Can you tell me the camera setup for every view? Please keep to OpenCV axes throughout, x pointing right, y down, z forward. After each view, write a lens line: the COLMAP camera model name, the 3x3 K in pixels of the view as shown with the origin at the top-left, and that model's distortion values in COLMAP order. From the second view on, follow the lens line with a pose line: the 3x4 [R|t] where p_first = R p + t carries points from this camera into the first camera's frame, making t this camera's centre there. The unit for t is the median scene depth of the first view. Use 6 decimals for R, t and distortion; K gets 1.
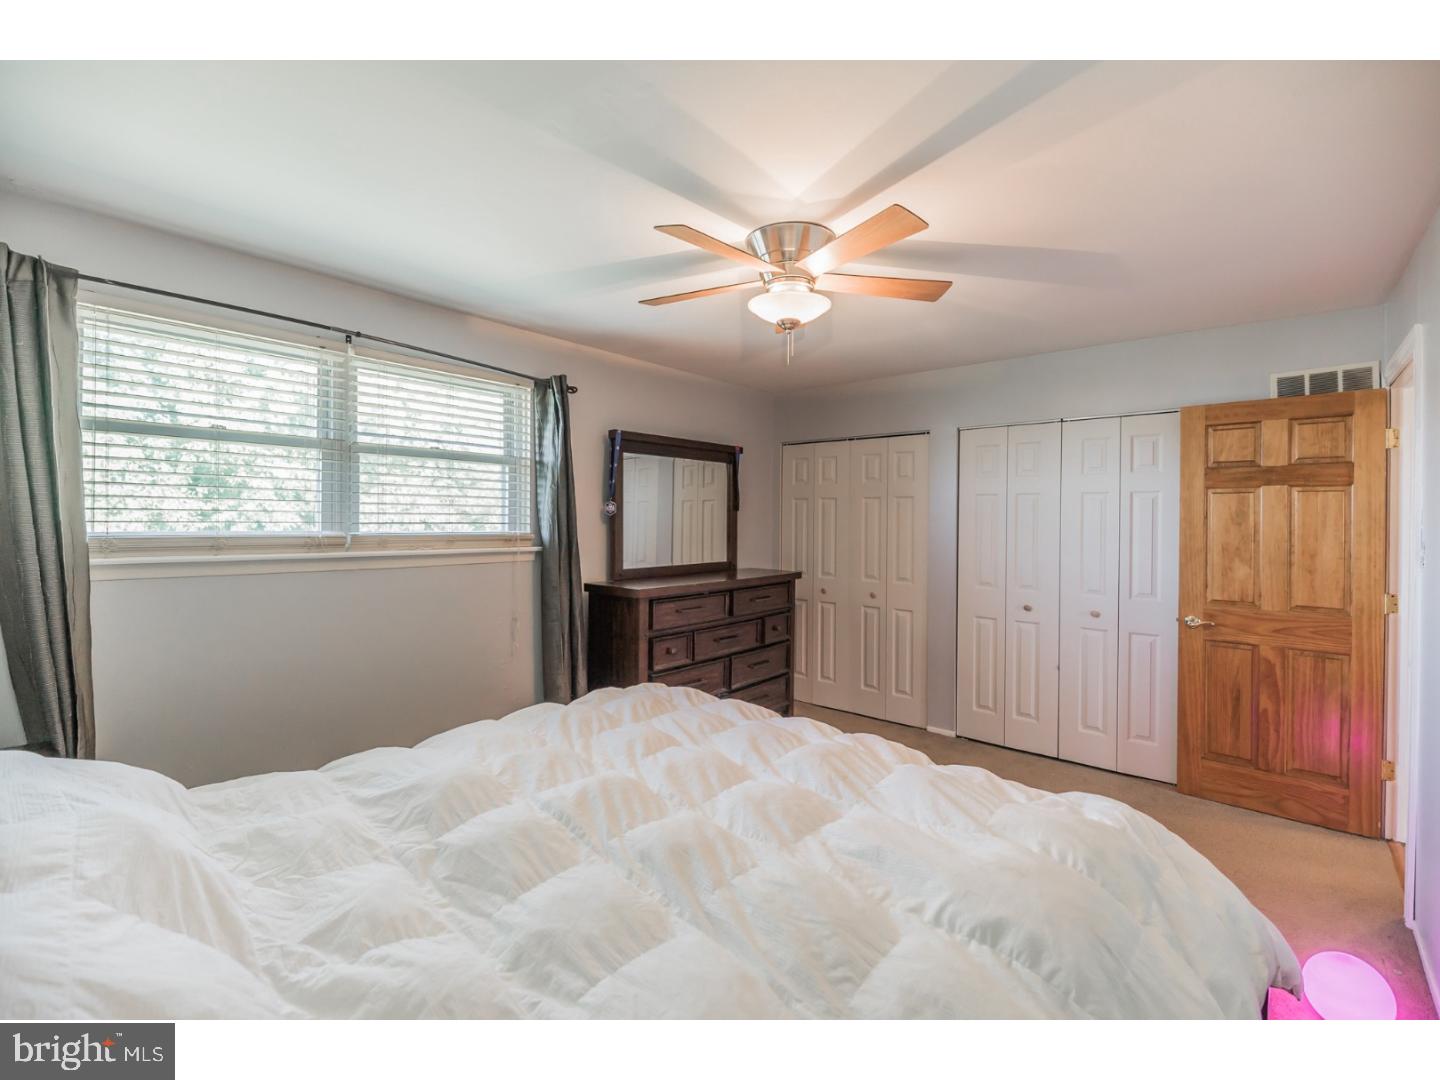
lens RADIAL K [[666.9, 0, 731.3], [0, 666.9, 531.0], [0, 0, 1]] dist [0.004420, 0.000950]
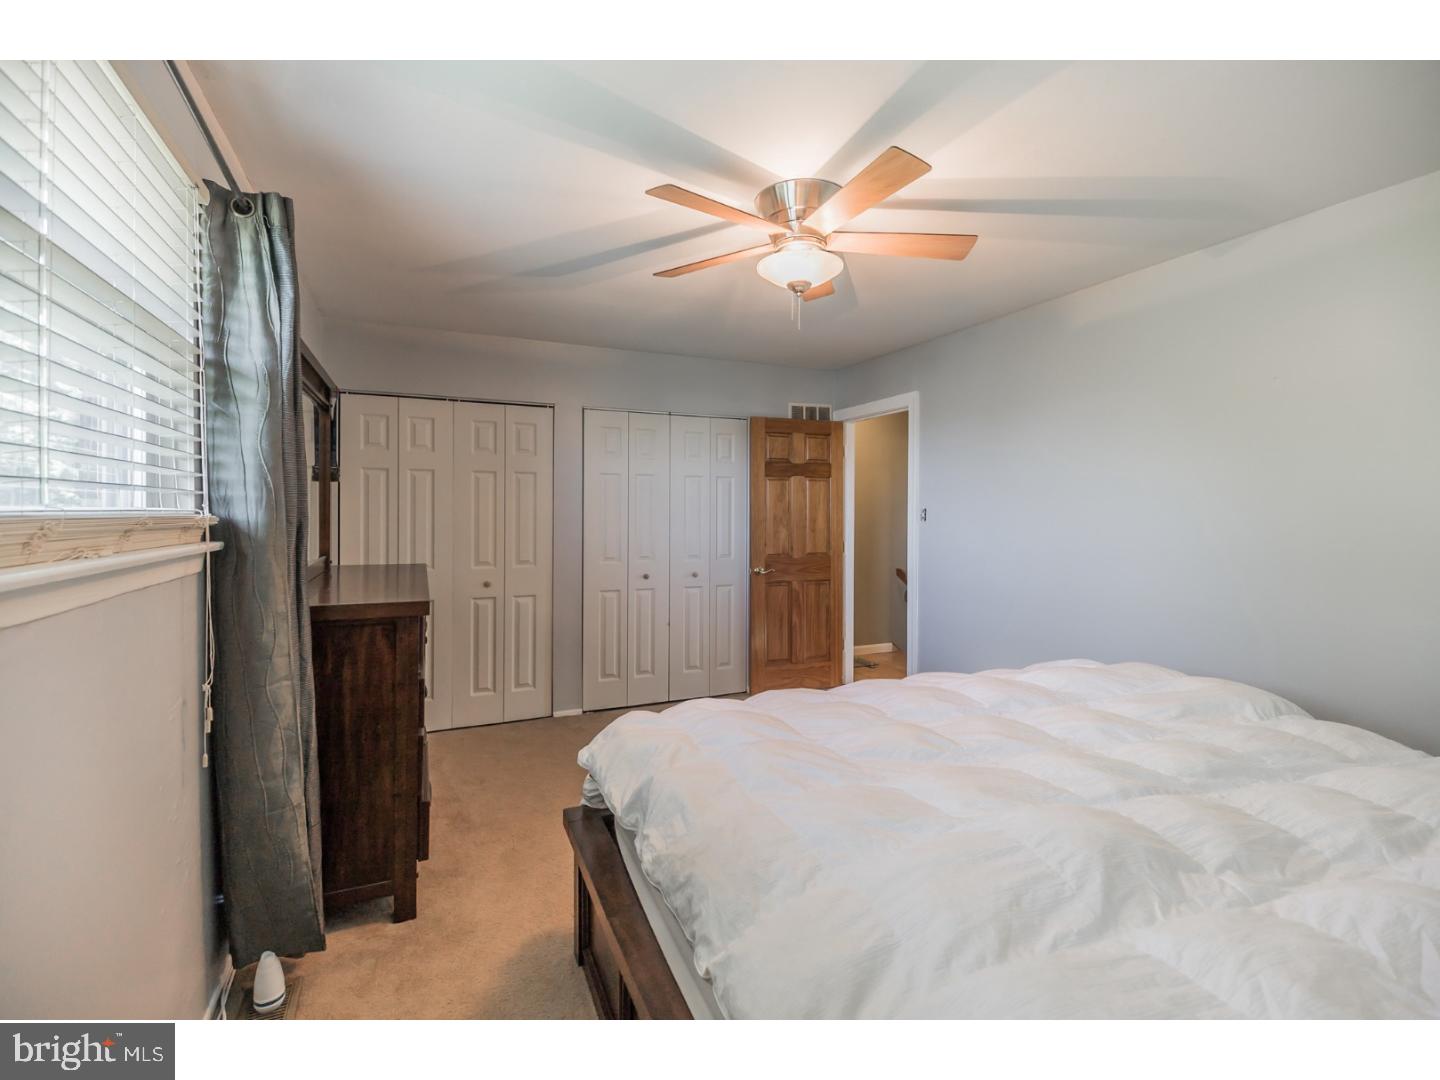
lens RADIAL K [[666.9, 0, 691.7], [0, 666.9, 524.1], [0, 0, 1]] dist [0.004420, 0.000950]
pose [[0.420676, -0.024414, 0.906883, -0.658560], [0.015193, 0.999687, 0.019865, 0.007609], [-0.907084, 0.005421, 0.420915, 0.561897]]
